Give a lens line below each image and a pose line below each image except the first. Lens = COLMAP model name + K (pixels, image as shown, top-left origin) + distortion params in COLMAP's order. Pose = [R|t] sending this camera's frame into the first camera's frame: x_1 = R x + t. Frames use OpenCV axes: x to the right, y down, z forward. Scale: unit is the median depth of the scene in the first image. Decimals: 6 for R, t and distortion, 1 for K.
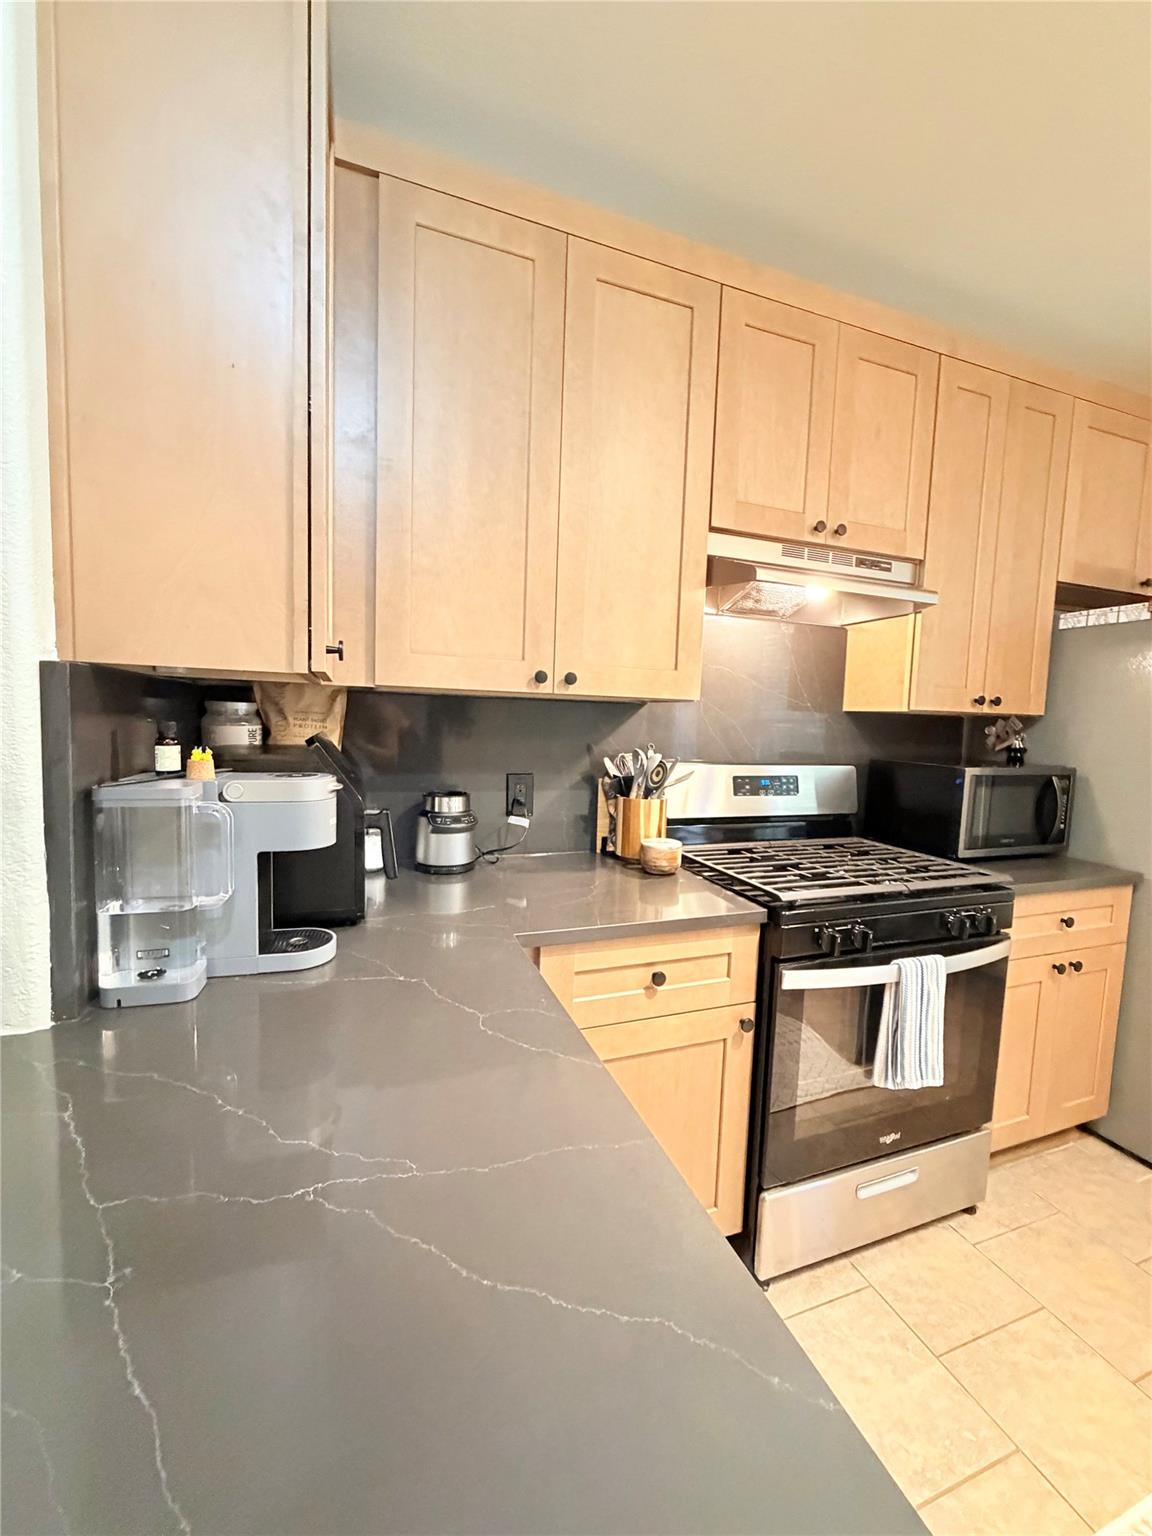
lens RADIAL K [[621.9, 0, 583.7], [0, 621.9, 762.7], [0, 0, 1]] dist [0.000244, -0.000098]
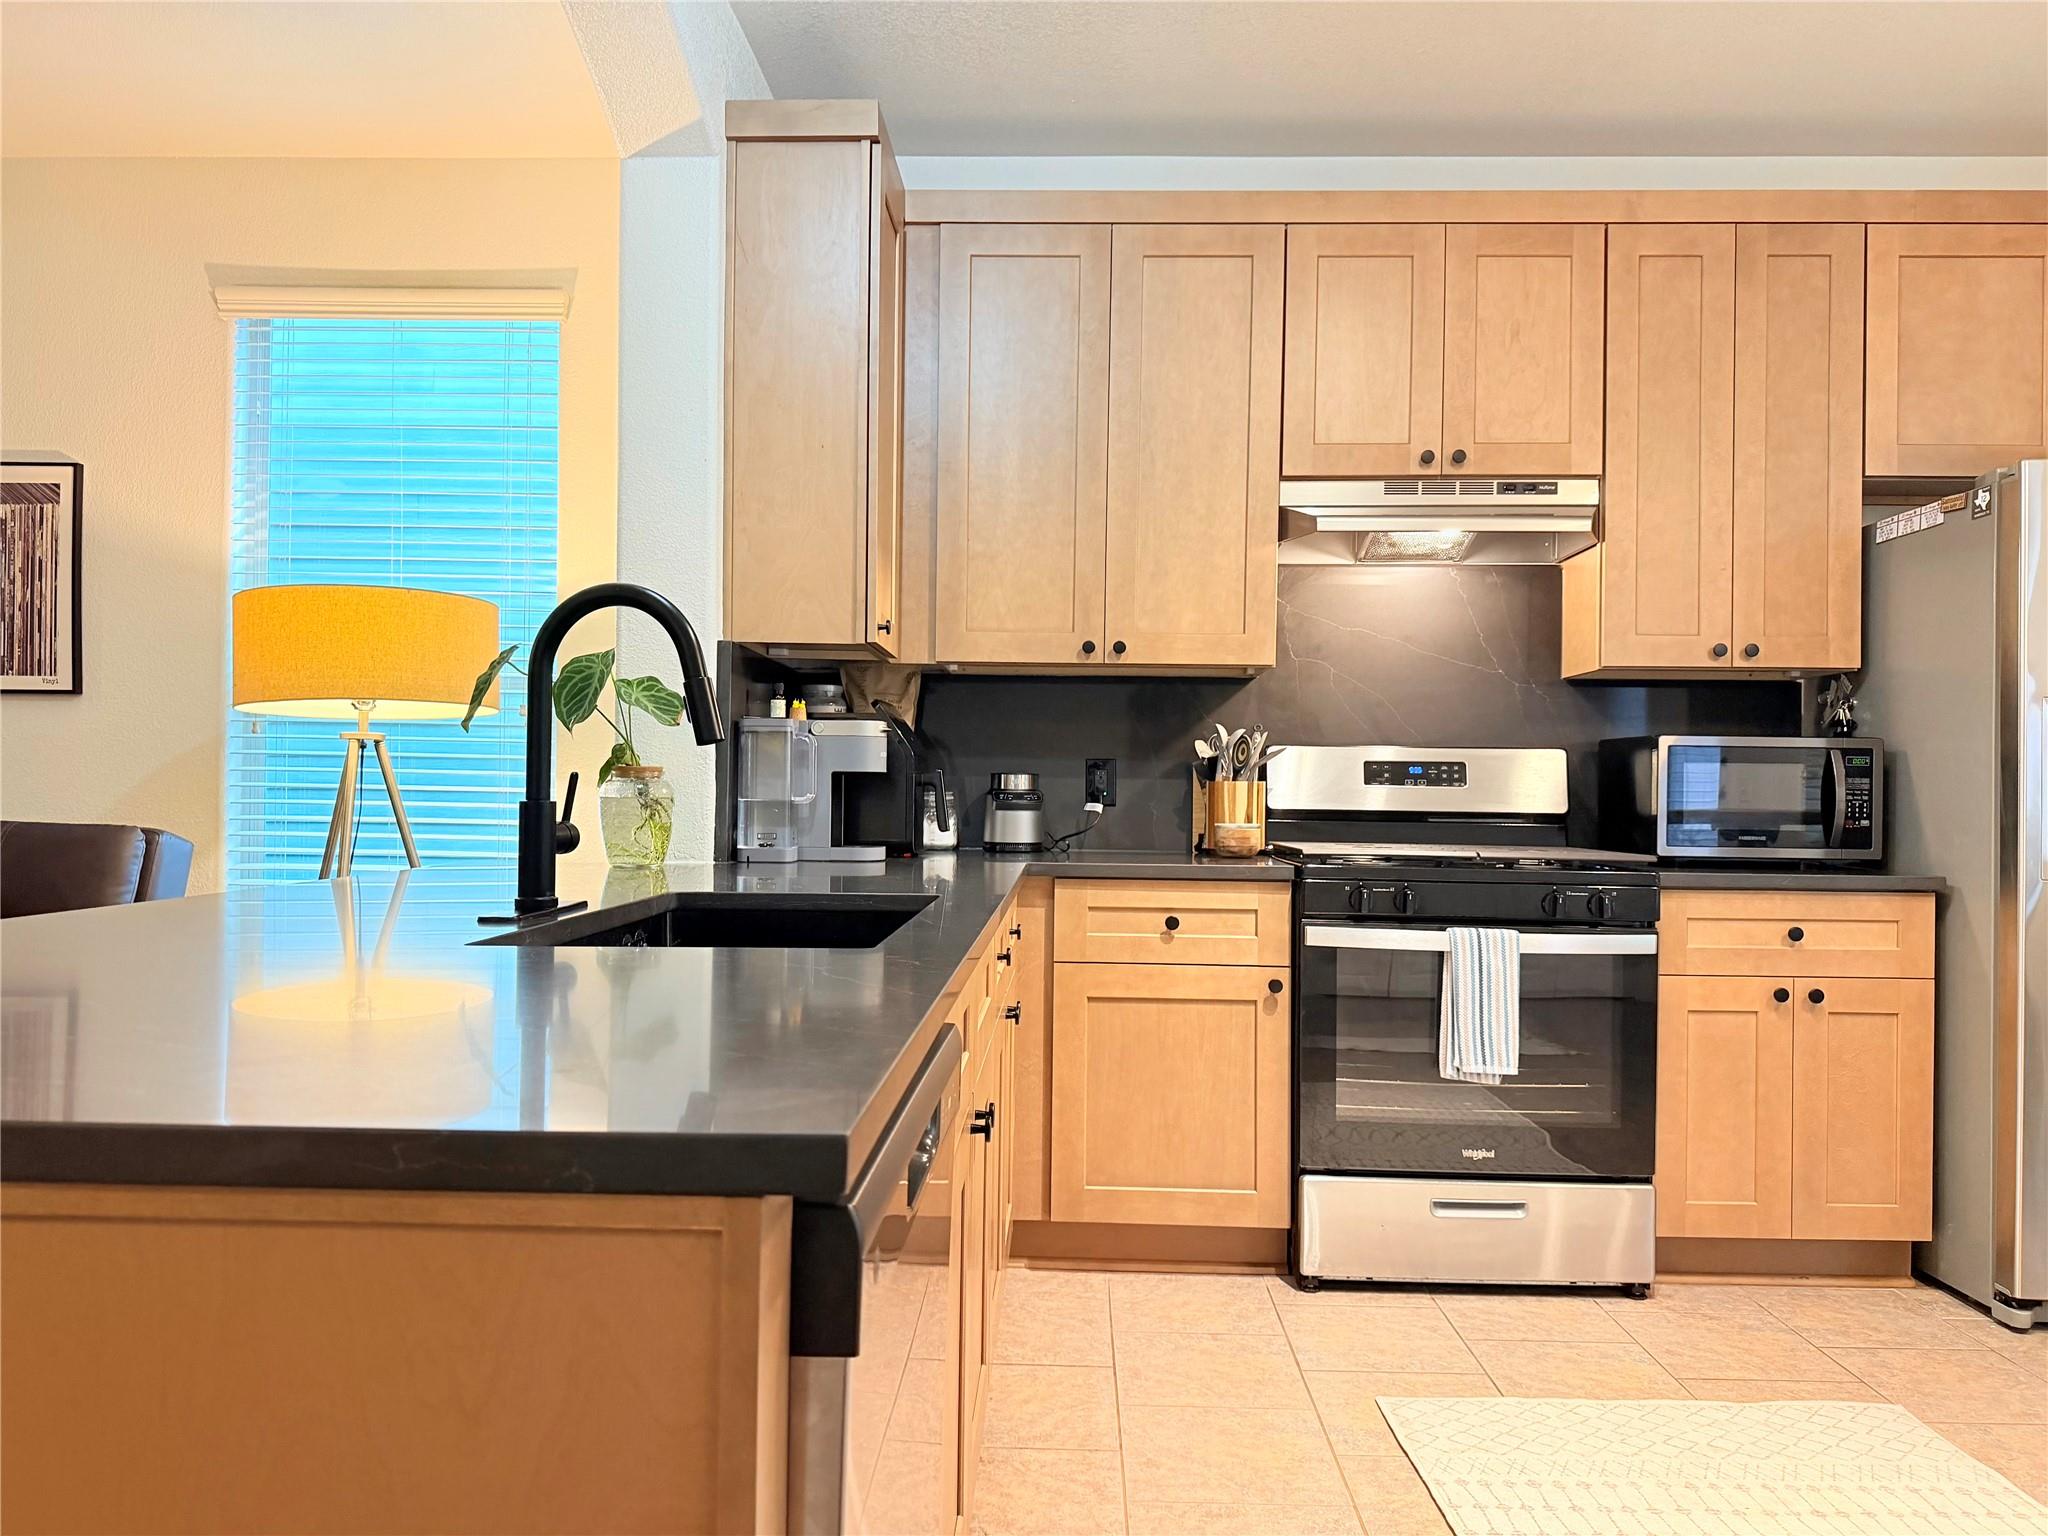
lens RADIAL K [[1445.4, 0, 1024.0], [0, 1445.4, 768.0], [0, 0, 1]] dist [0.065792, -0.089897]
pose [[0.923815, -0.028658, -0.381765, 0.619531], [-0.010177, 0.995004, -0.099319, 0.250403], [0.382704, 0.095638, 0.918908, -1.012080]]
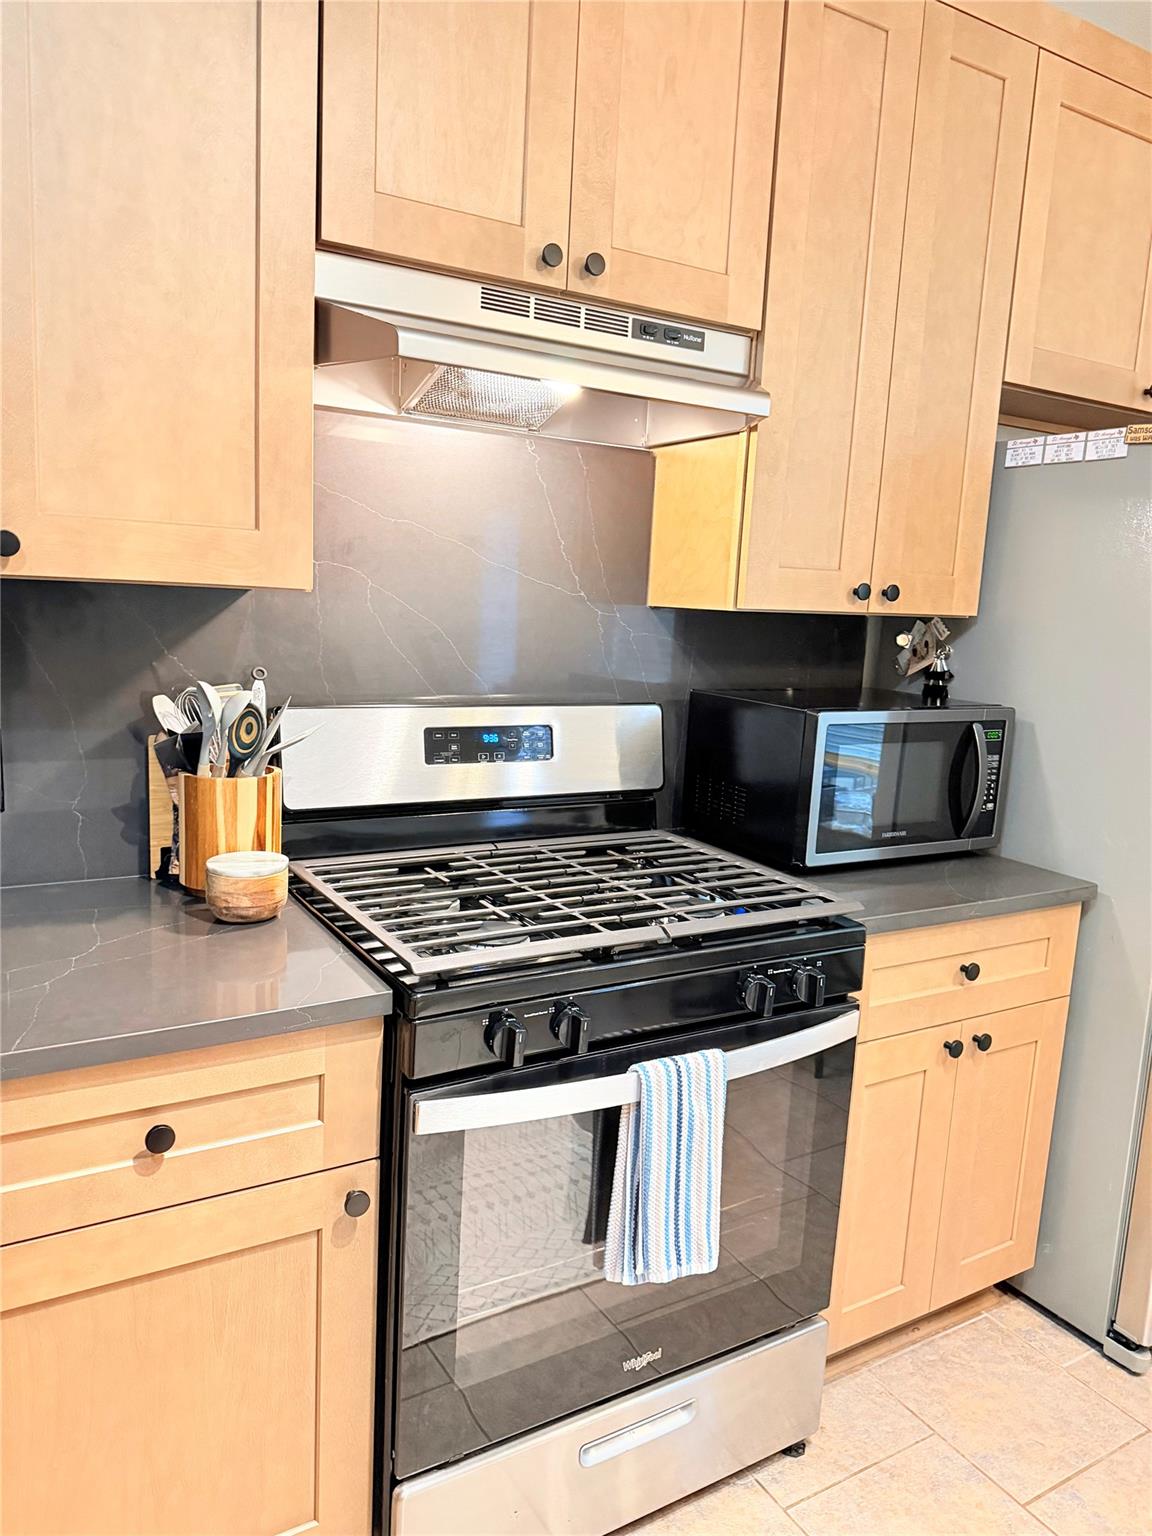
lens RADIAL K [[1084.0, 0, 576.0], [0, 1084.0, 768.0], [0, 0, 1]] dist [0.065792, -0.089897]
pose [[0.984898, -0.013480, 0.172609, 0.232685], [-0.002325, 0.995845, 0.091038, -0.033553], [-0.173119, -0.090065, 0.980774, 0.053188]]
